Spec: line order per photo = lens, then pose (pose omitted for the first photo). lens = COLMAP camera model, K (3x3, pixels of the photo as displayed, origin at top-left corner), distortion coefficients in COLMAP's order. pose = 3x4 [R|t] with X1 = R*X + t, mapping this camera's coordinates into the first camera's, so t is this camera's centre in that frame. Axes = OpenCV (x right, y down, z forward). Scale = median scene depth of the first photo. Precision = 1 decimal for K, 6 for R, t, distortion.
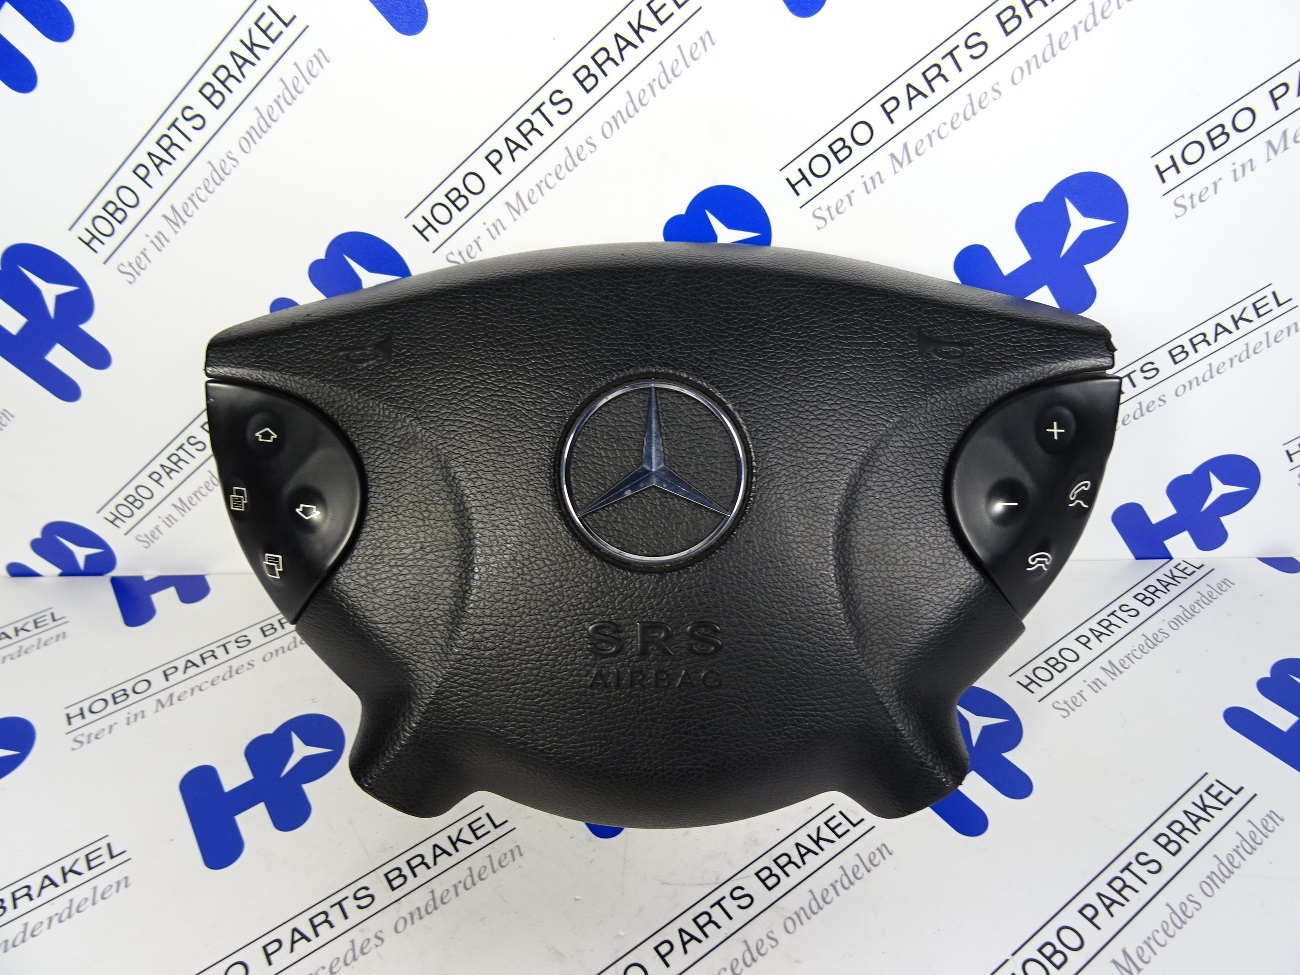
lens RADIAL K [[920.2, 0, 650.5], [0, 920.2, 489.4], [0, 0, 1]] dist [0.003274, -0.014379]
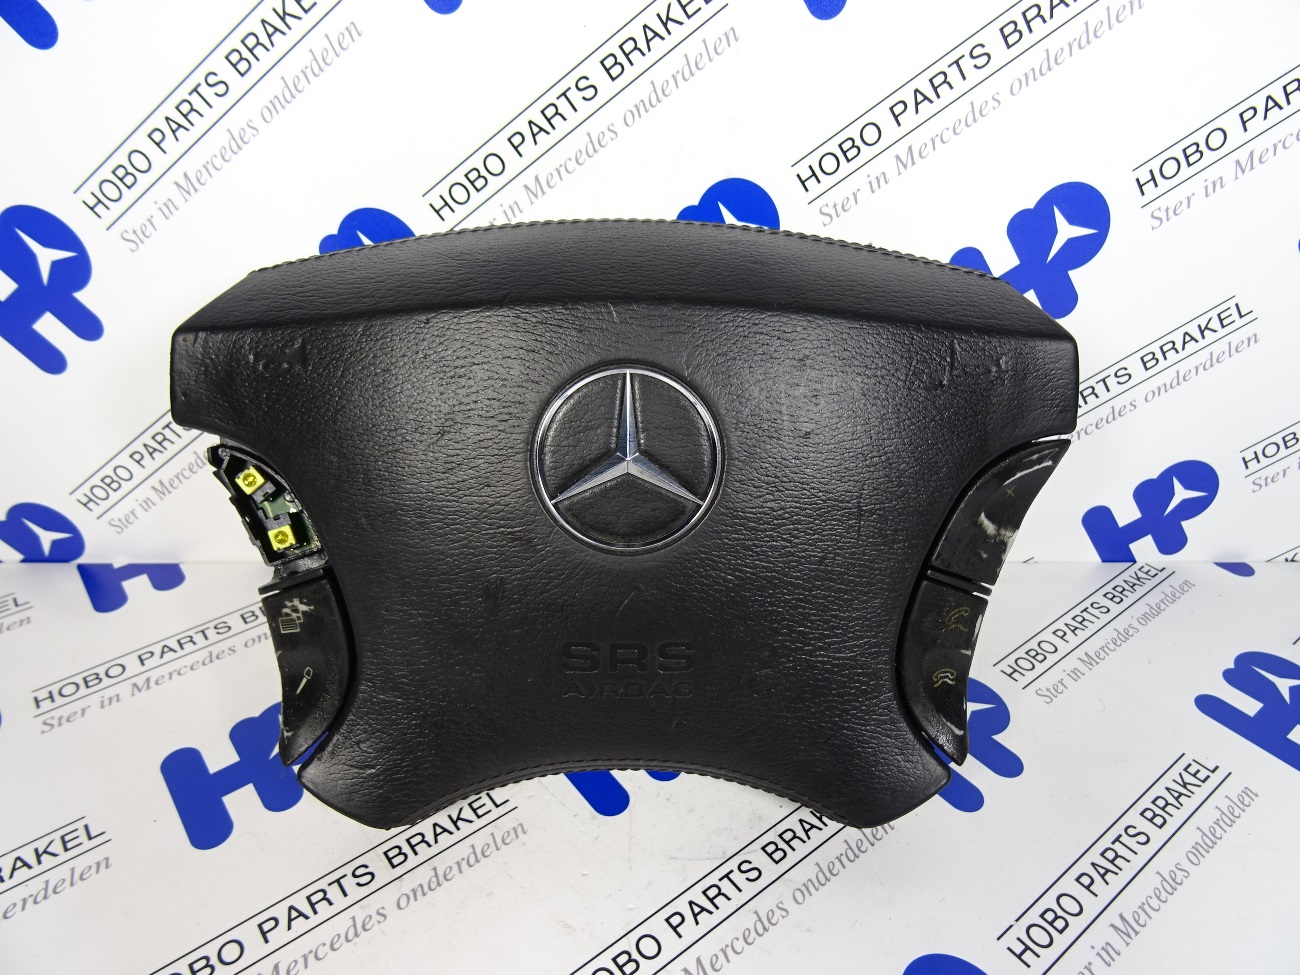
lens RADIAL K [[919.2, 0, 649.6], [0, 919.2, 490.5], [0, 0, 1]] dist [0.004855, -0.016435]
pose [[0.996892, 0.024391, 0.074914, -0.090042], [-0.020495, 0.998419, -0.052344, 0.080108], [-0.076073, 0.050646, 0.995815, -0.010341]]
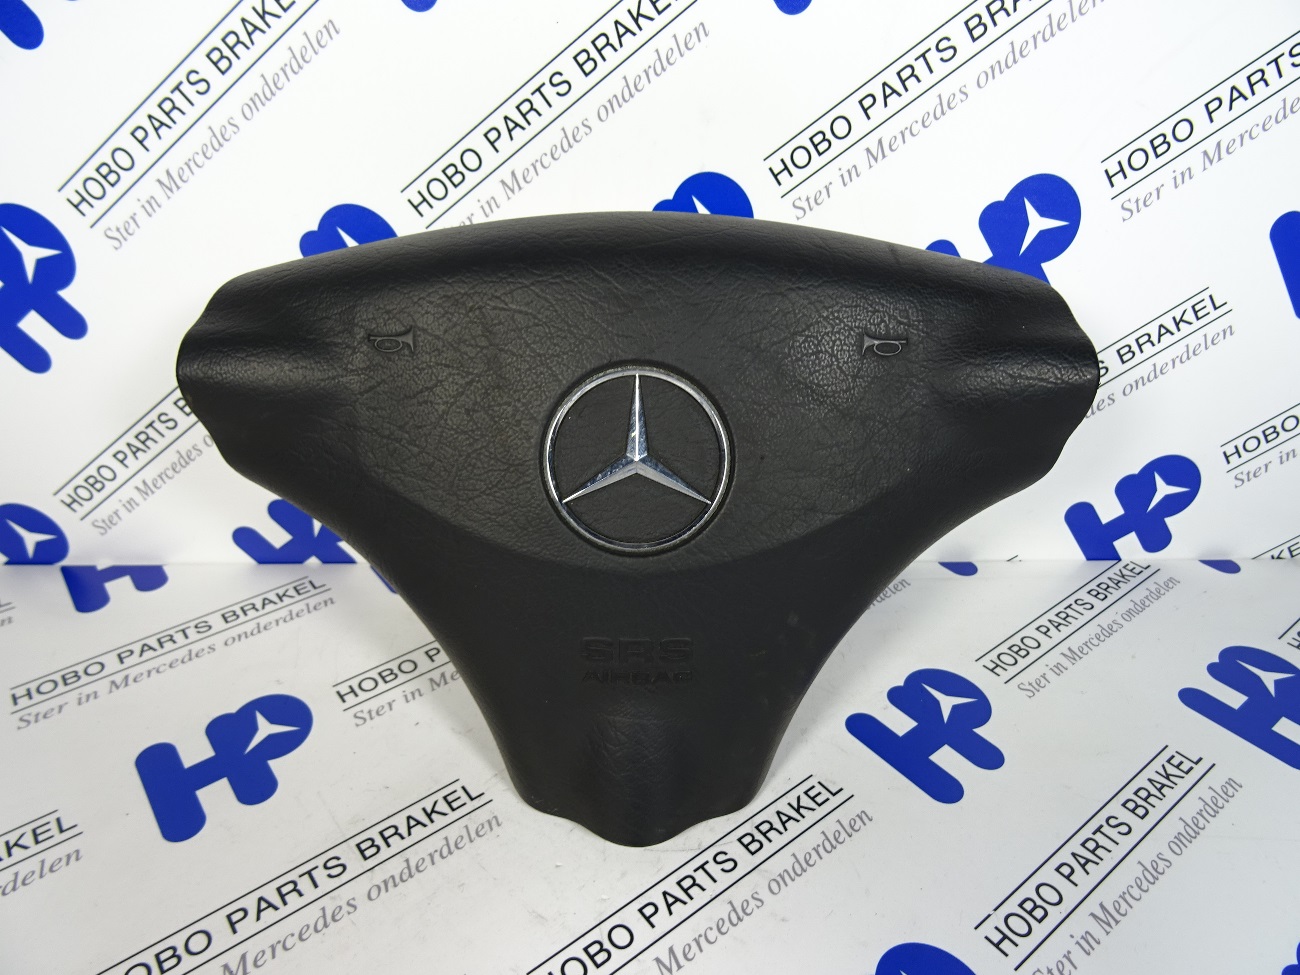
lens RADIAL K [[919.0, 0, 649.2], [0, 919.0, 490.4], [0, 0, 1]] dist [0.003182, -0.014722]
pose [[0.997341, 0.021707, 0.069574, -0.057077], [-0.015959, 0.996493, -0.082137, 0.121145], [-0.071113, 0.080808, 0.994190, -0.010763]]
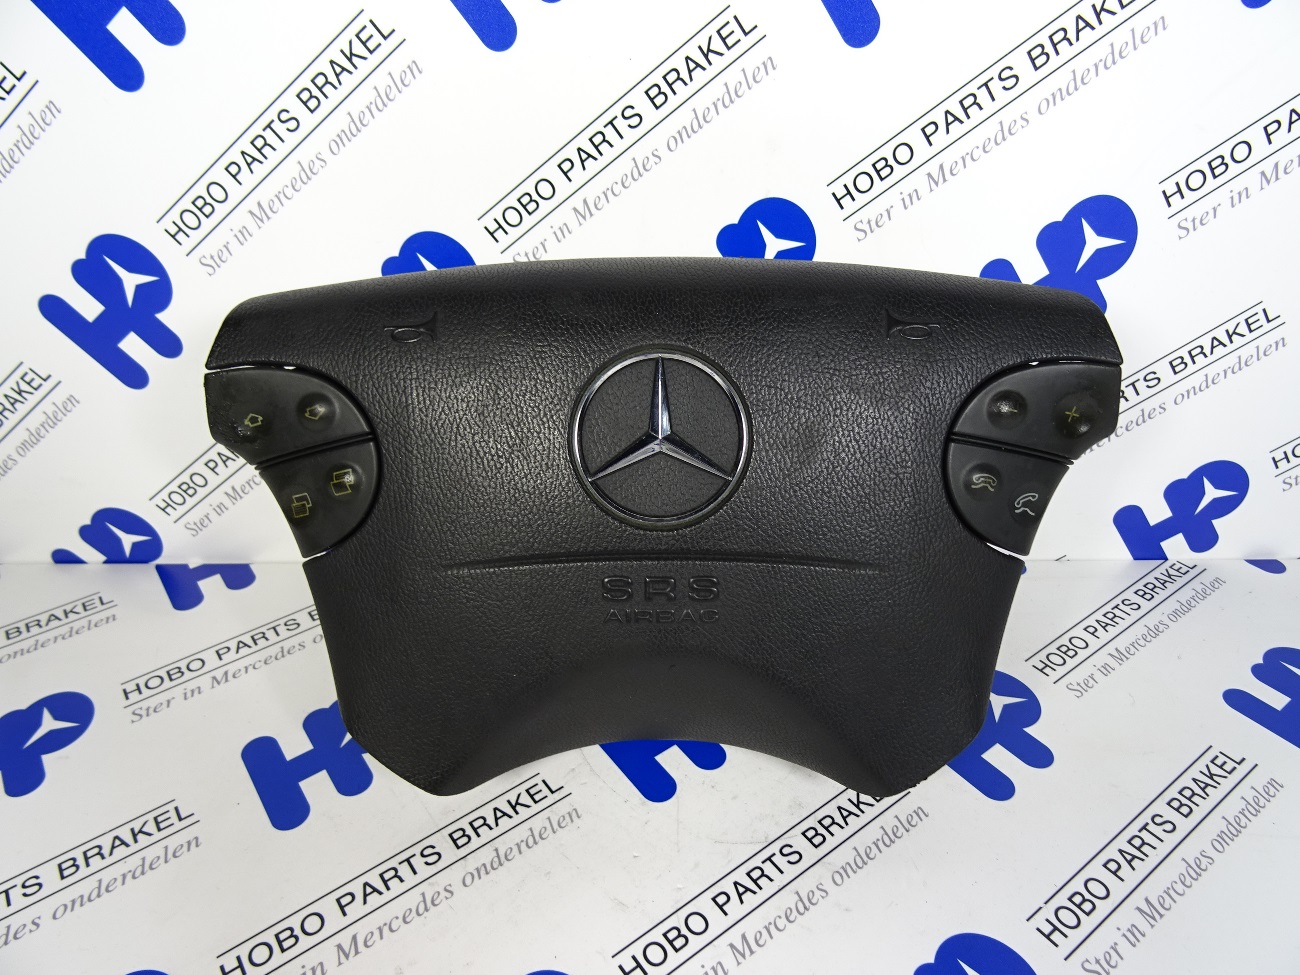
lens RADIAL K [[918.8, 0, 650.0], [0, 918.8, 490.1], [0, 0, 1]] dist [0.001634, -0.012352]
pose [[0.999152, 0.017813, 0.037130, -0.105149], [-0.016167, 0.998894, -0.044145, 0.068486], [-0.037875, 0.043508, 0.998335, -0.070244]]
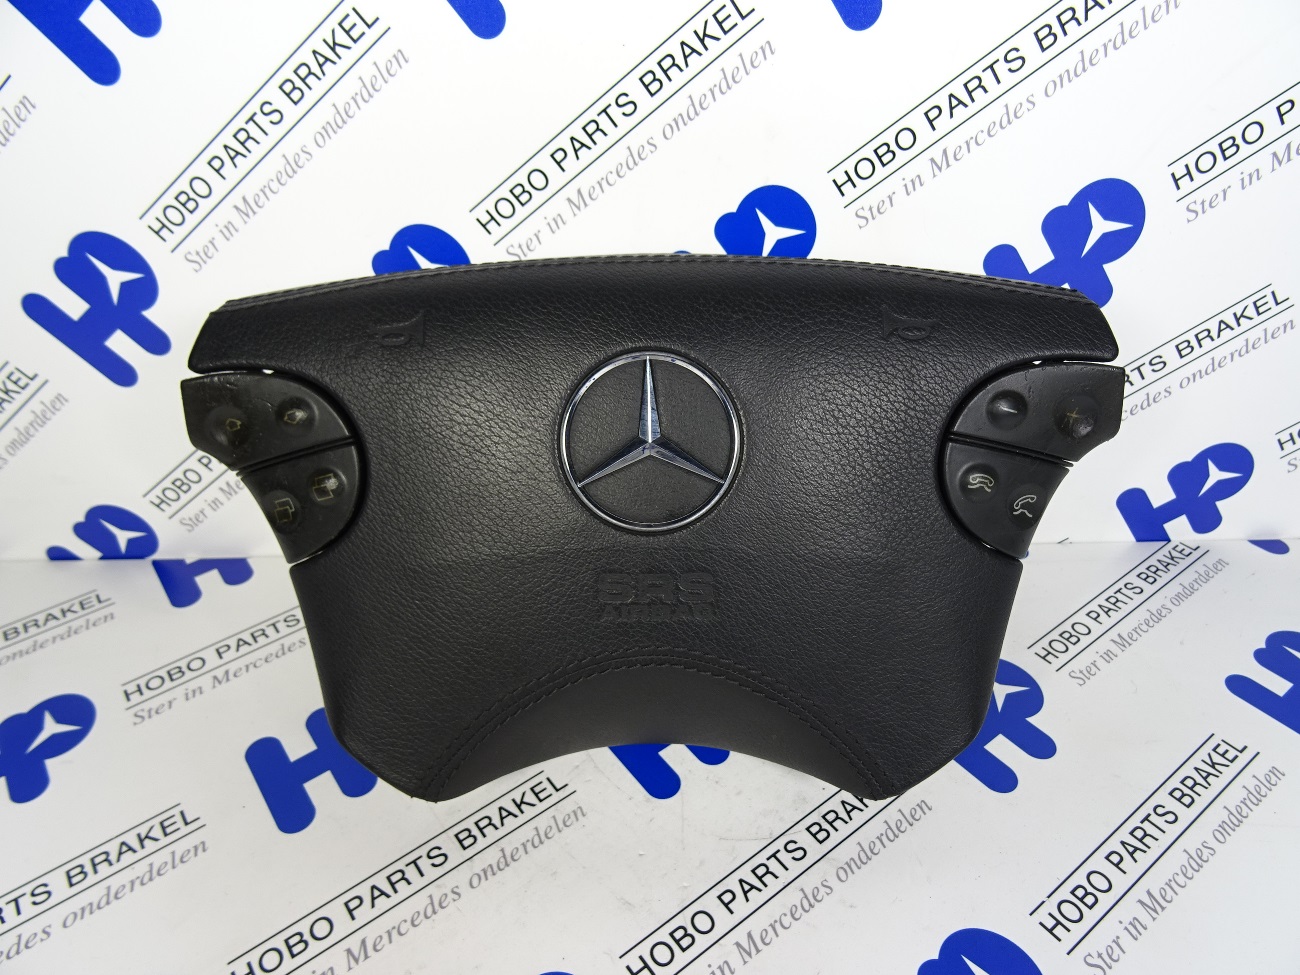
lens RADIAL K [[921.2, 0, 649.8], [0, 921.2, 491.1], [0, 0, 1]] dist [0.005148, -0.015309]
pose [[0.999172, 0.002044, 0.040626, -0.108952], [-0.002115, 0.999996, 0.001707, 0.022175], [-0.040622, -0.001792, 0.999173, -0.061718]]
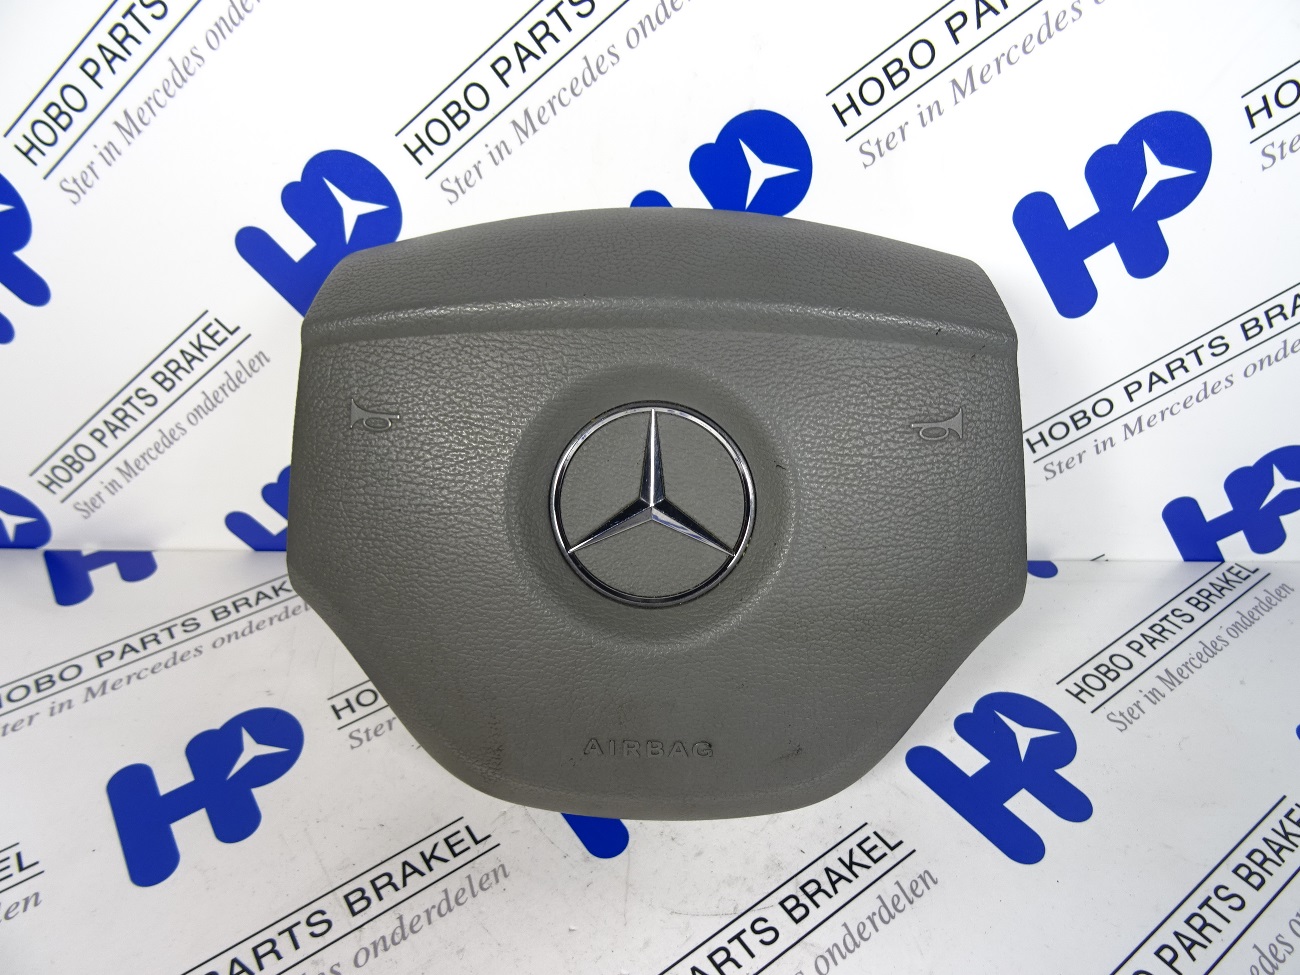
lens RADIAL K [[921.6, 0, 652.1], [0, 921.6, 489.3], [0, 0, 1]] dist [0.007425, -0.020228]
pose [[0.999105, 0.030400, 0.029396, -0.040990], [-0.029909, 0.999408, -0.016982, 0.048144], [-0.029895, 0.016088, 0.999424, 0.132695]]
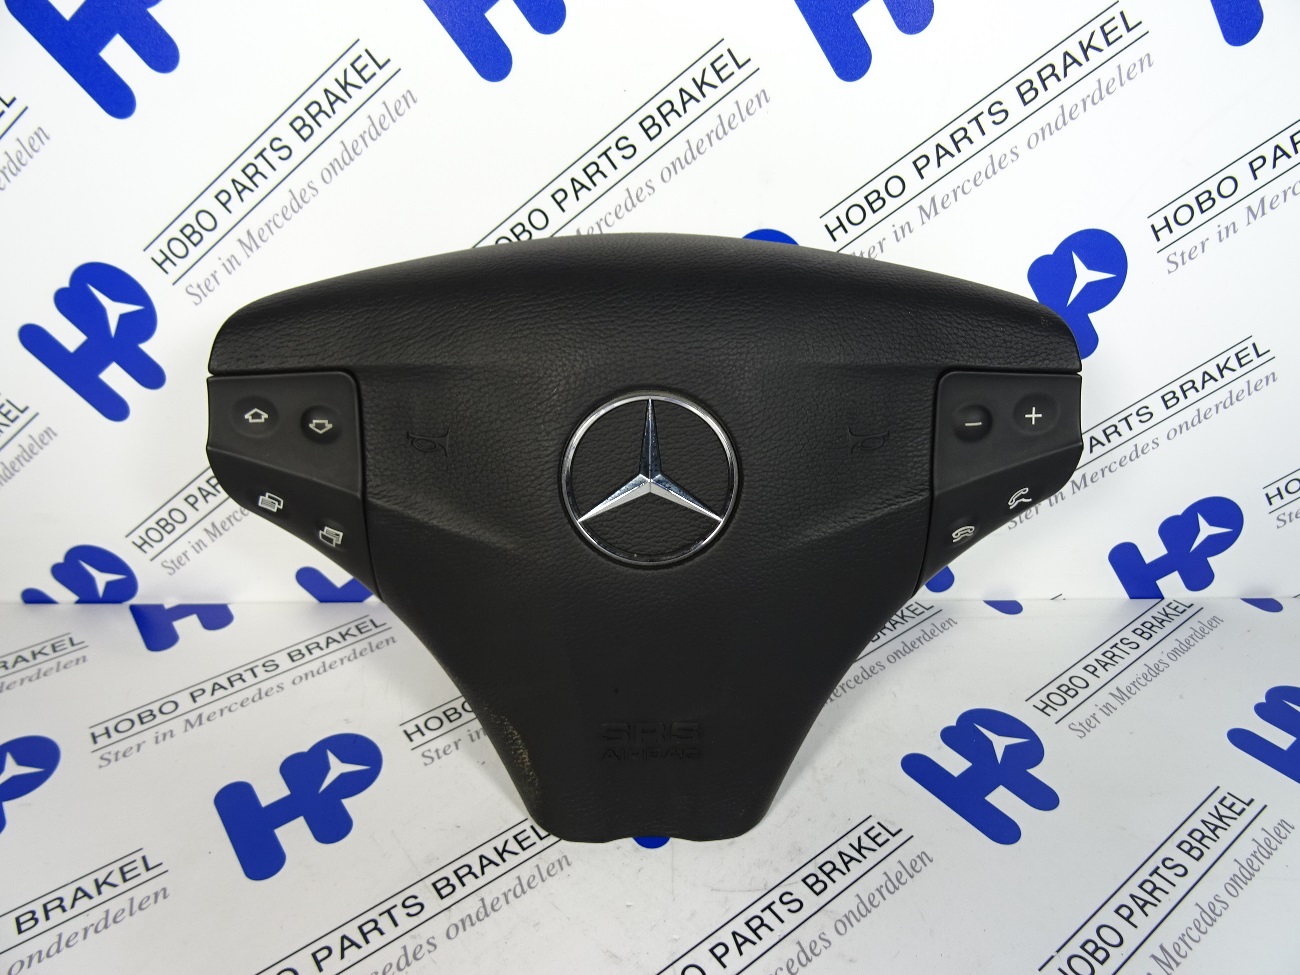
lens RADIAL K [[919.2, 0, 649.6], [0, 919.2, 490.5], [0, 0, 1]] dist [0.004855, -0.016435]
pose [[0.998250, 0.021488, 0.055087, -0.117053], [-0.015811, 0.994710, -0.101499, 0.091148], [-0.056977, 0.100450, 0.993309, -0.045908]]
